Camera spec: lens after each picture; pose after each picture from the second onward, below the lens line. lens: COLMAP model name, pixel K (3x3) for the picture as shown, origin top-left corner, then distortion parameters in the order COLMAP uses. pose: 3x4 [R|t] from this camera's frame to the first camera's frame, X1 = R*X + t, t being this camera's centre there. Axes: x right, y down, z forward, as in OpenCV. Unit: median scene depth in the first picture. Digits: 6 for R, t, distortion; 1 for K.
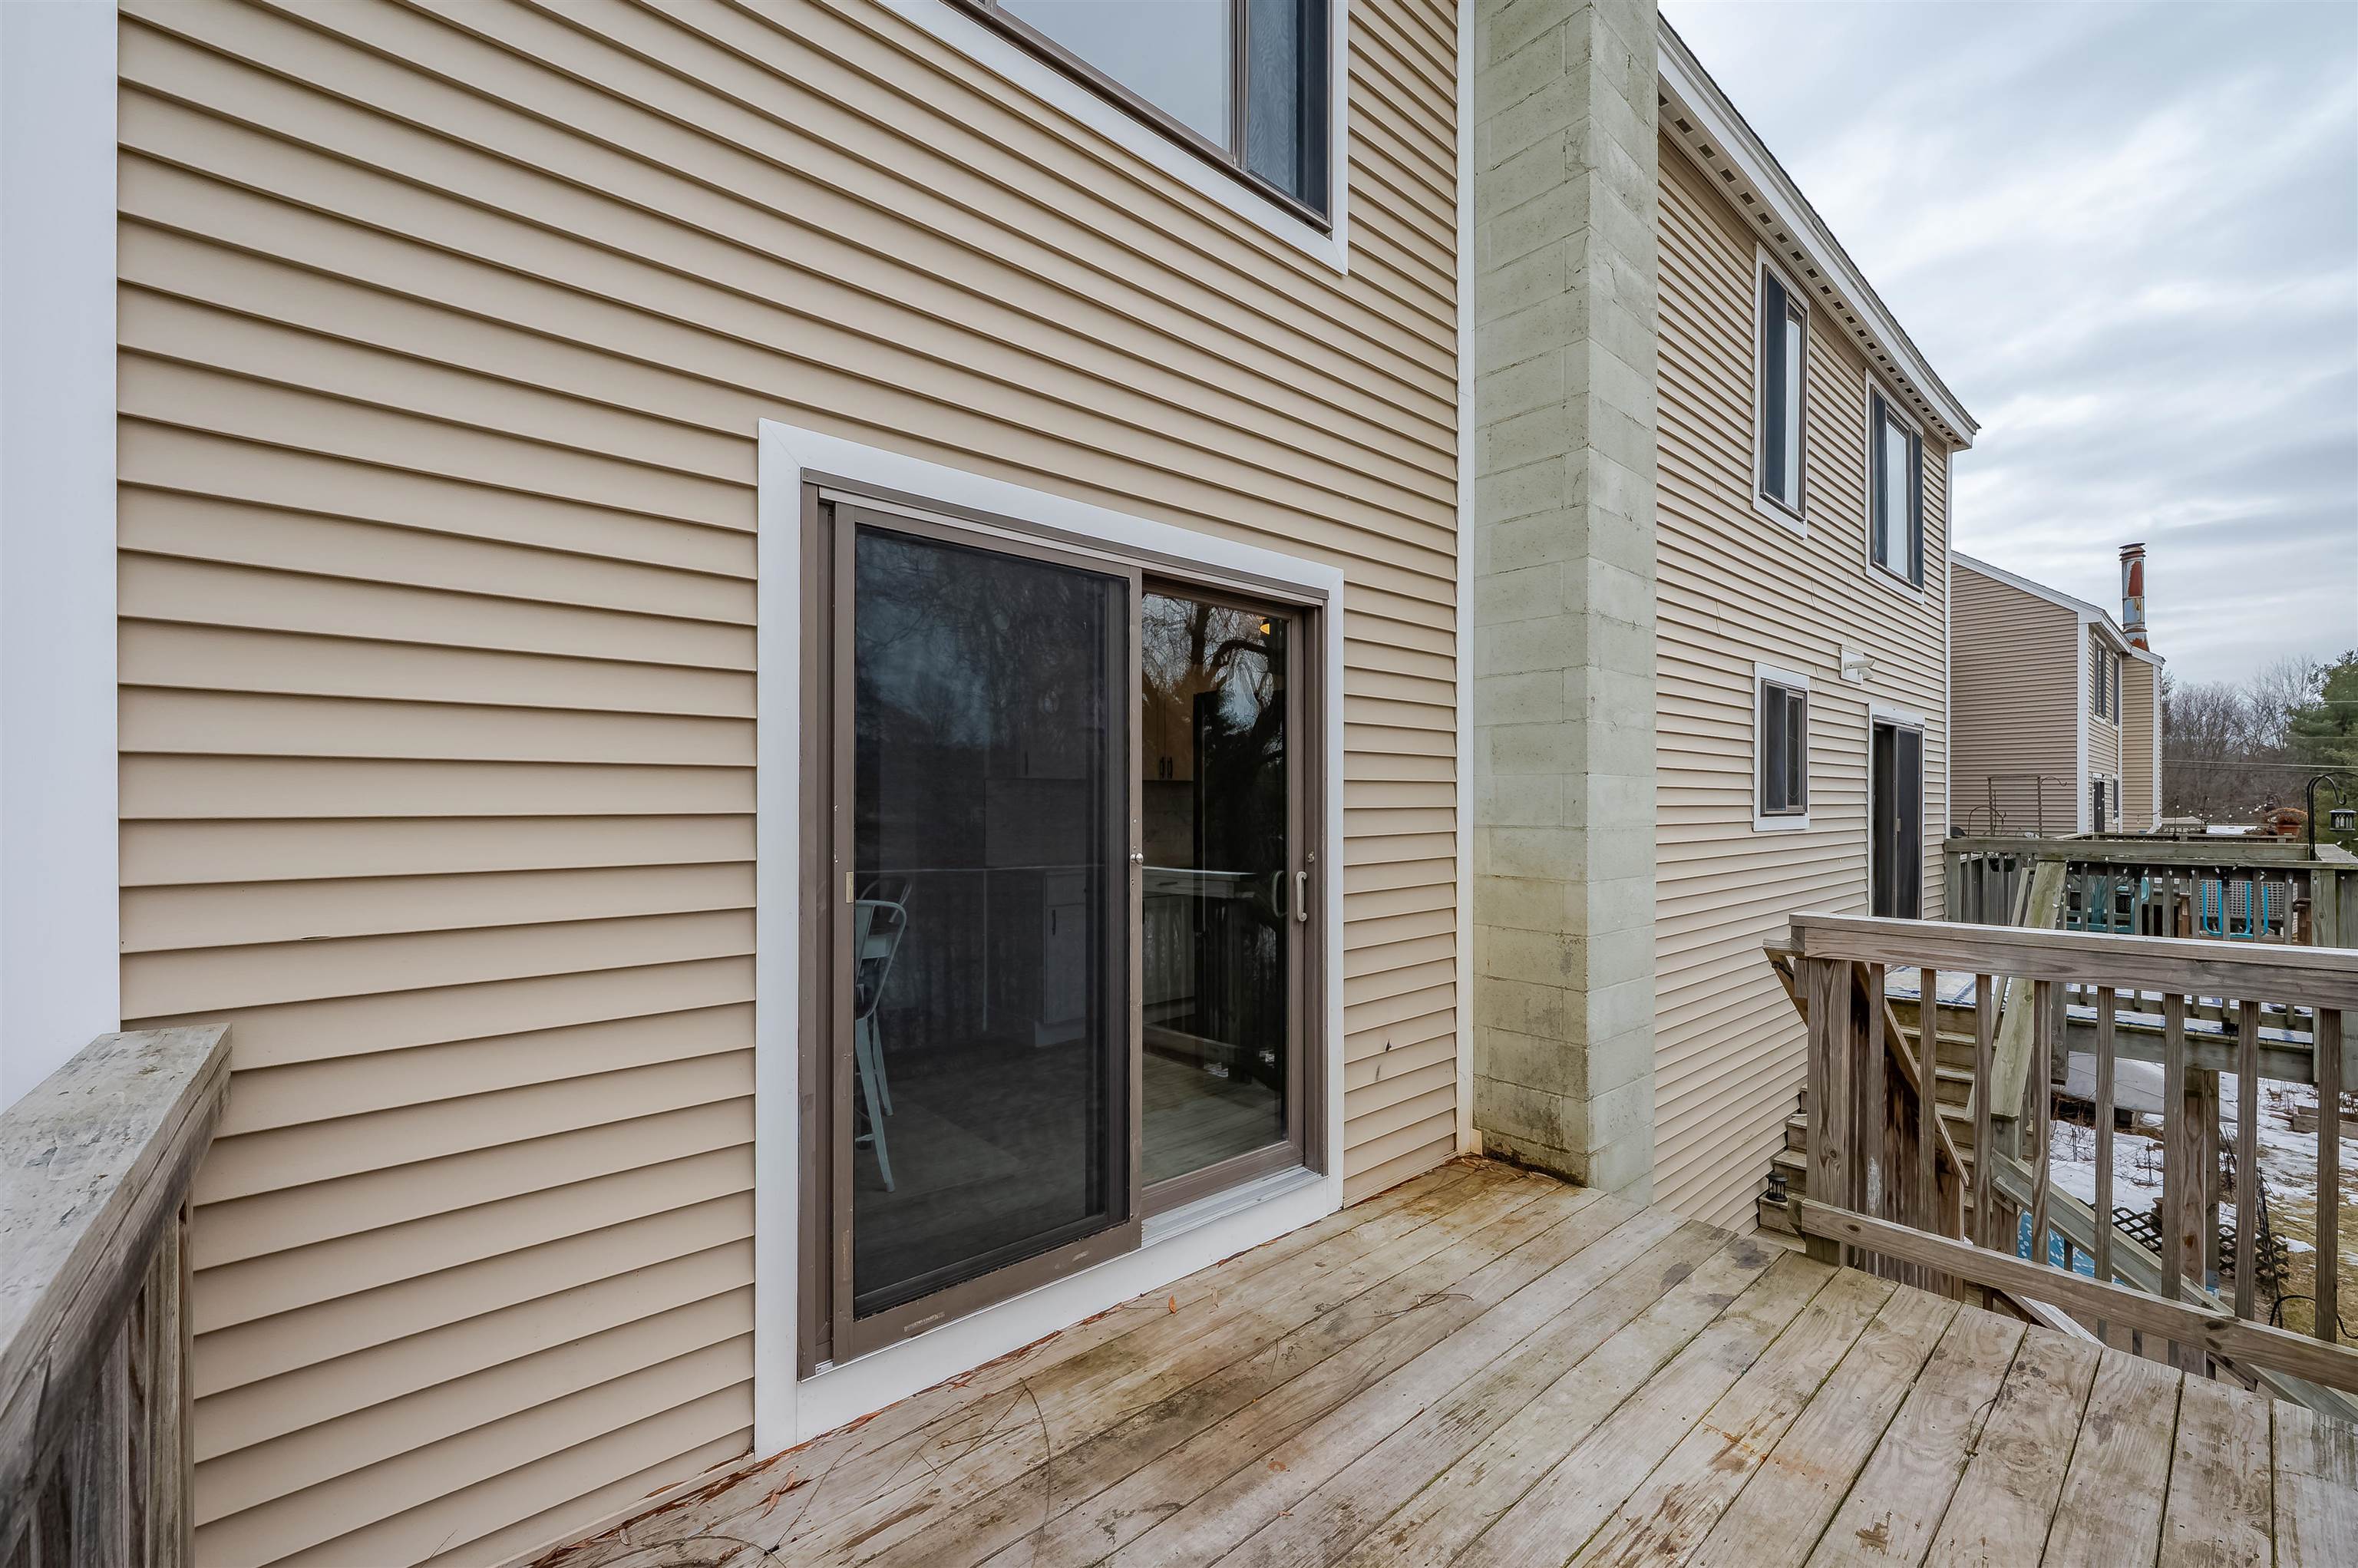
lens RADIAL K [[949.2, 0, 1179.0], [0, 949.2, 784.0], [0, 0, 1]] dist [0.000436, -0.000139]
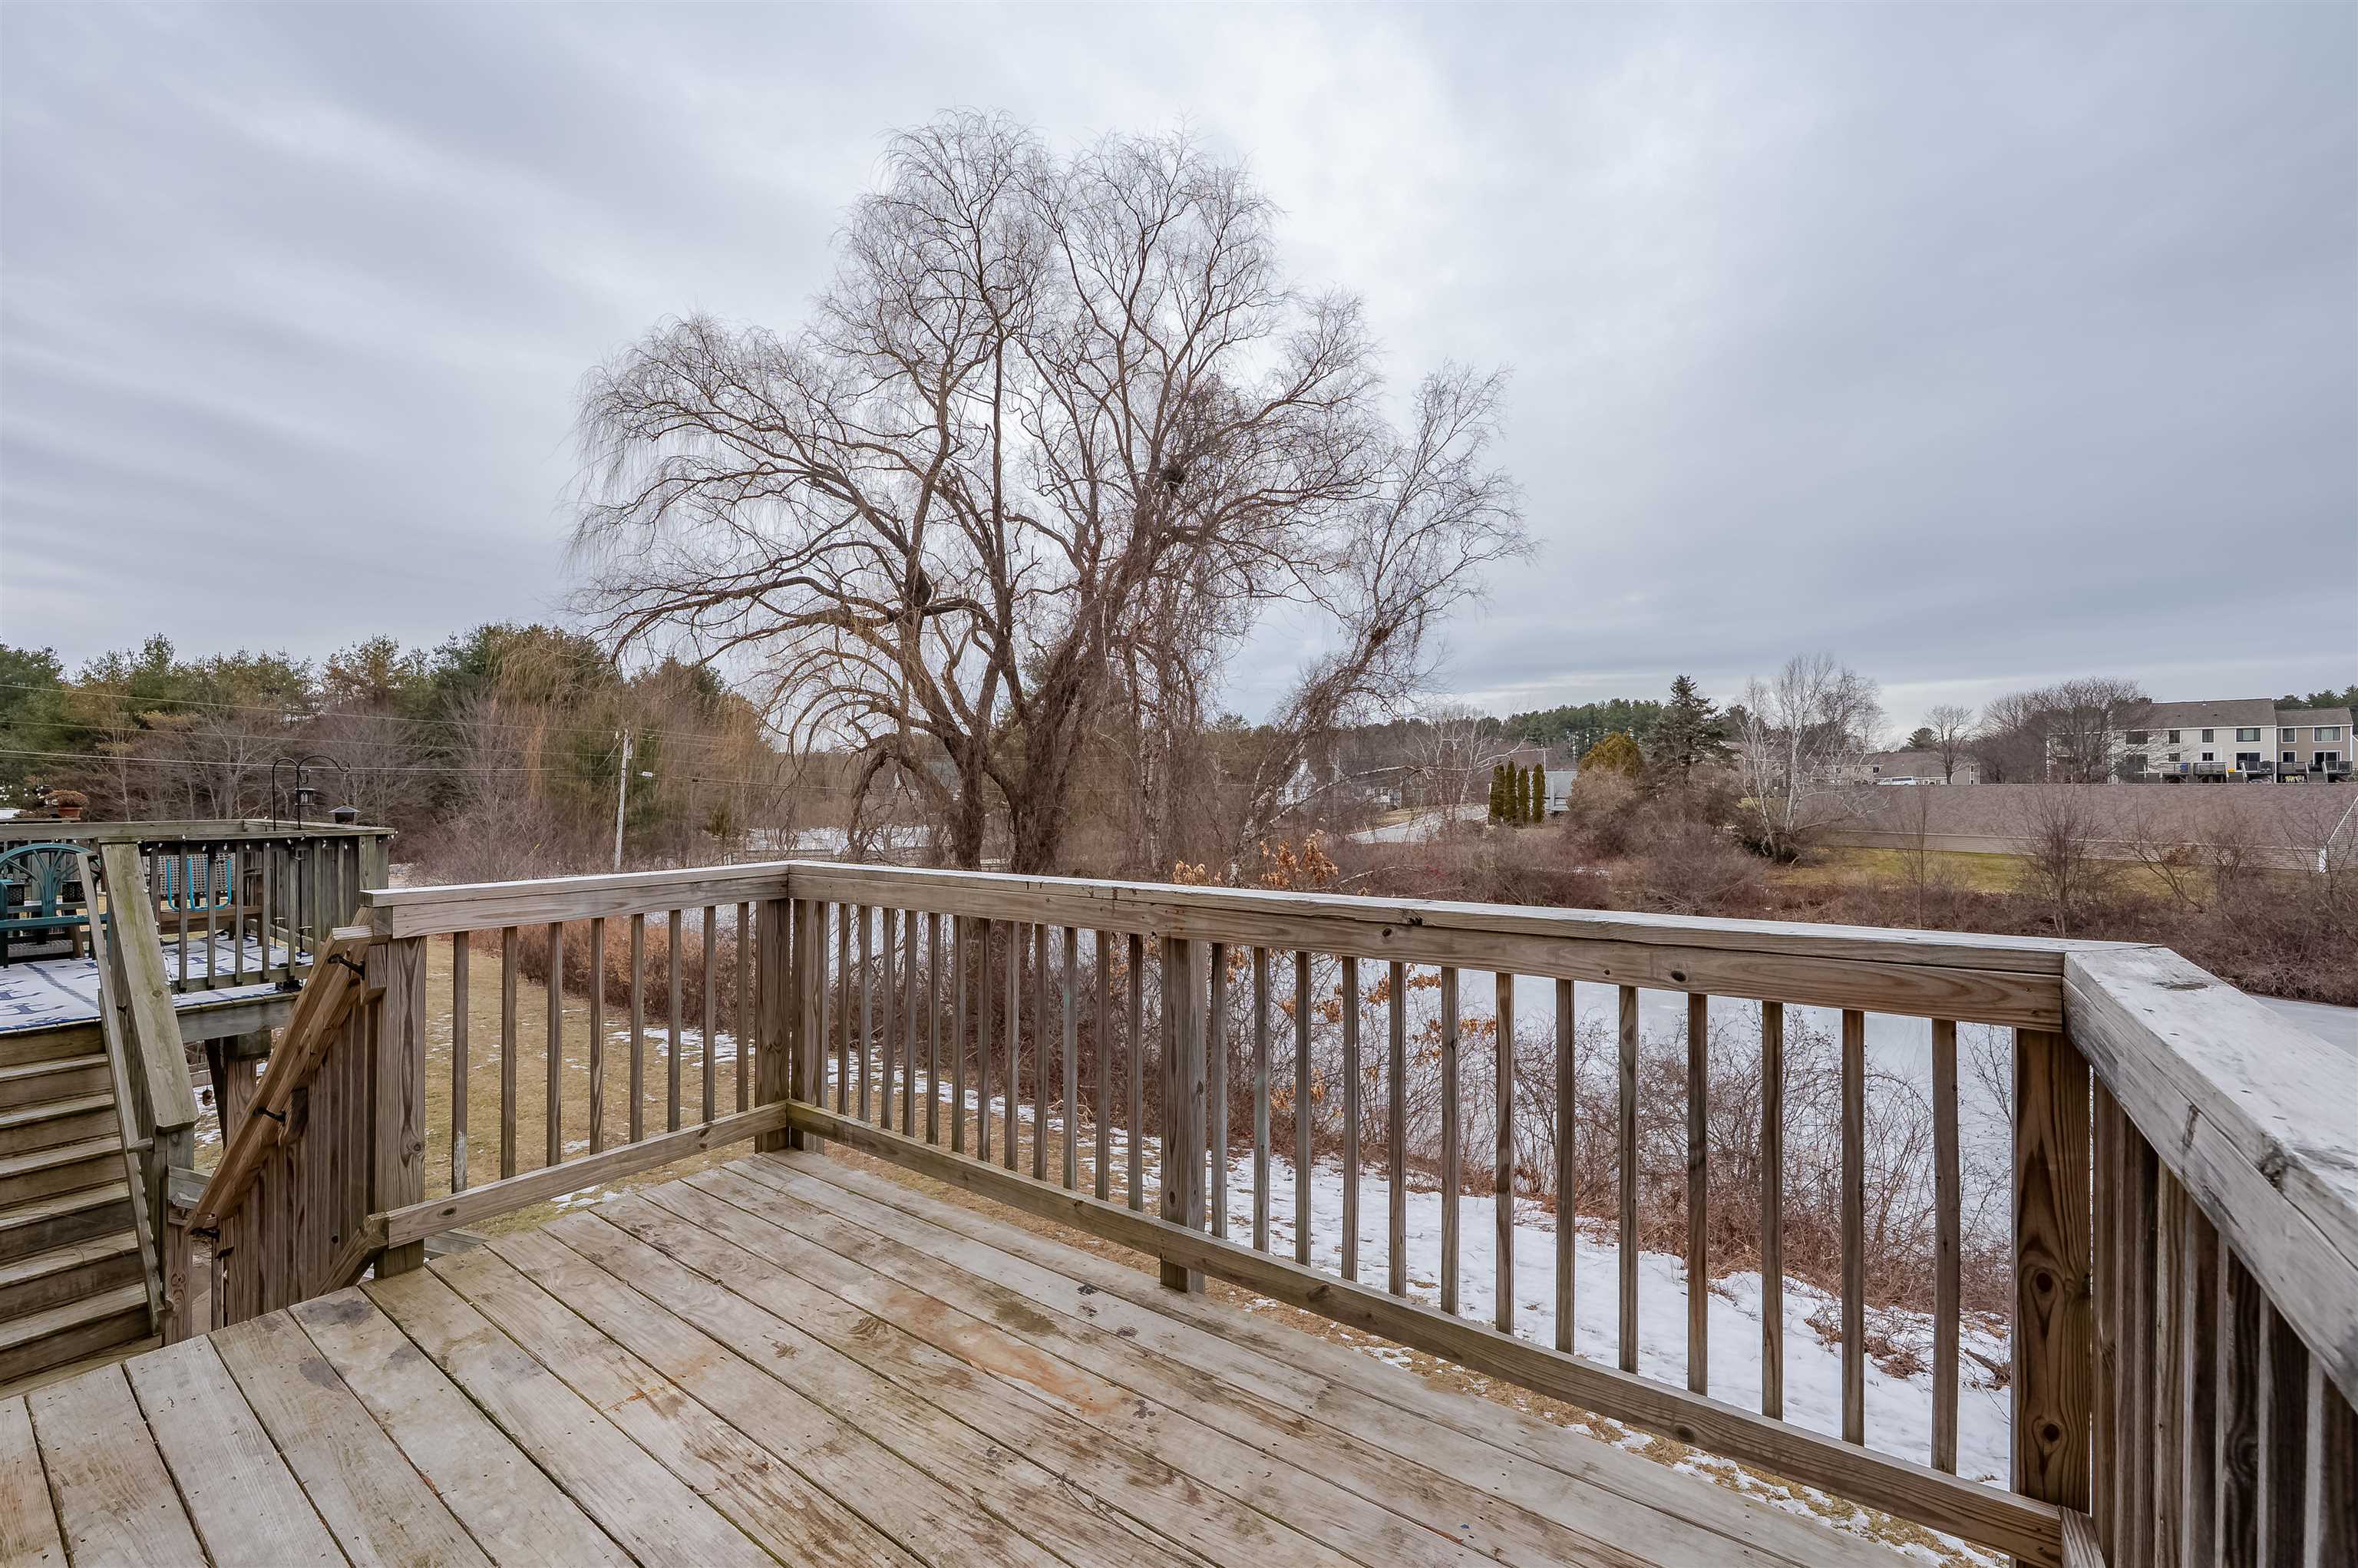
lens RADIAL K [[949.2, 0, 1179.0], [0, 949.2, 784.0], [0, 0, 1]] dist [0.000436, -0.000139]
pose [[-0.226339, 0.005339, 0.974034, -0.468881], [-0.020173, 0.999745, -0.010168, 0.036689], [-0.973840, -0.021951, -0.226174, 0.609099]]
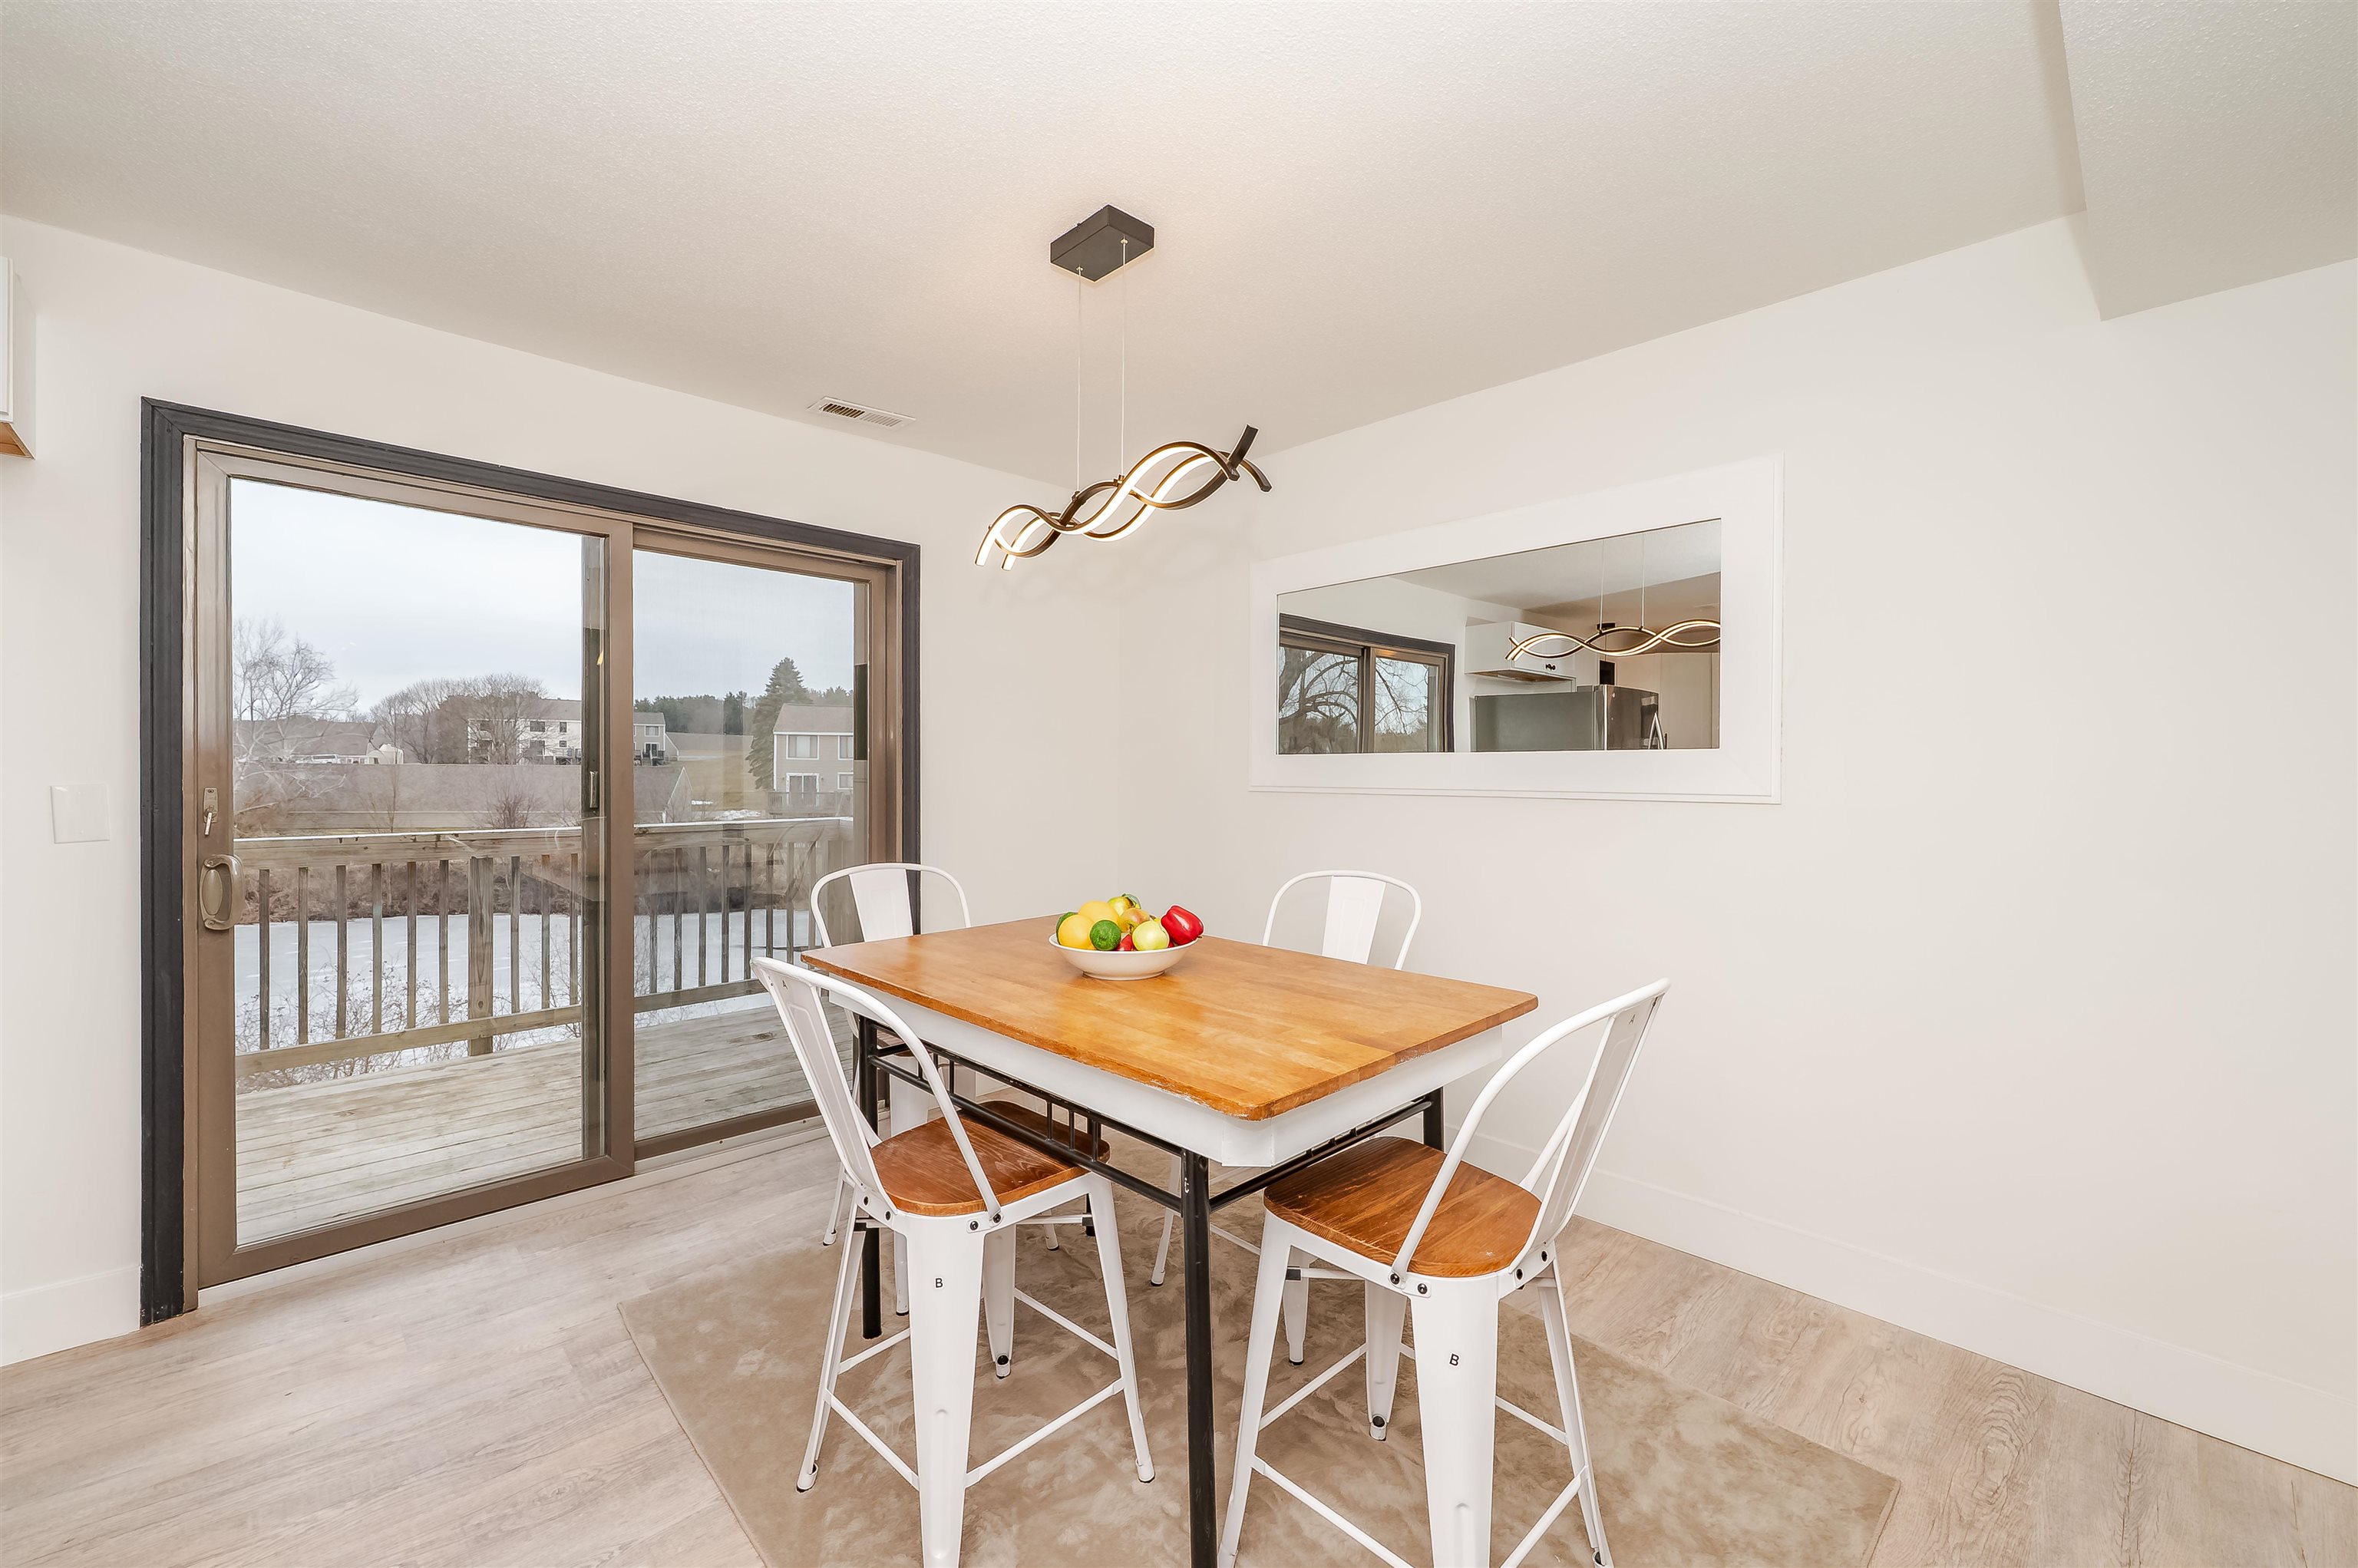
lens RADIAL K [[976.7, 0, 1111.5], [0, 976.7, 785.9], [0, 0, 1]] dist [0.000288, 0.000025]
pose [[-0.999842, -0.007262, 0.016213, -0.715366], [-0.007387, 0.999944, -0.007615, 0.061940], [-0.016157, -0.007734, -0.999840, 2.320825]]
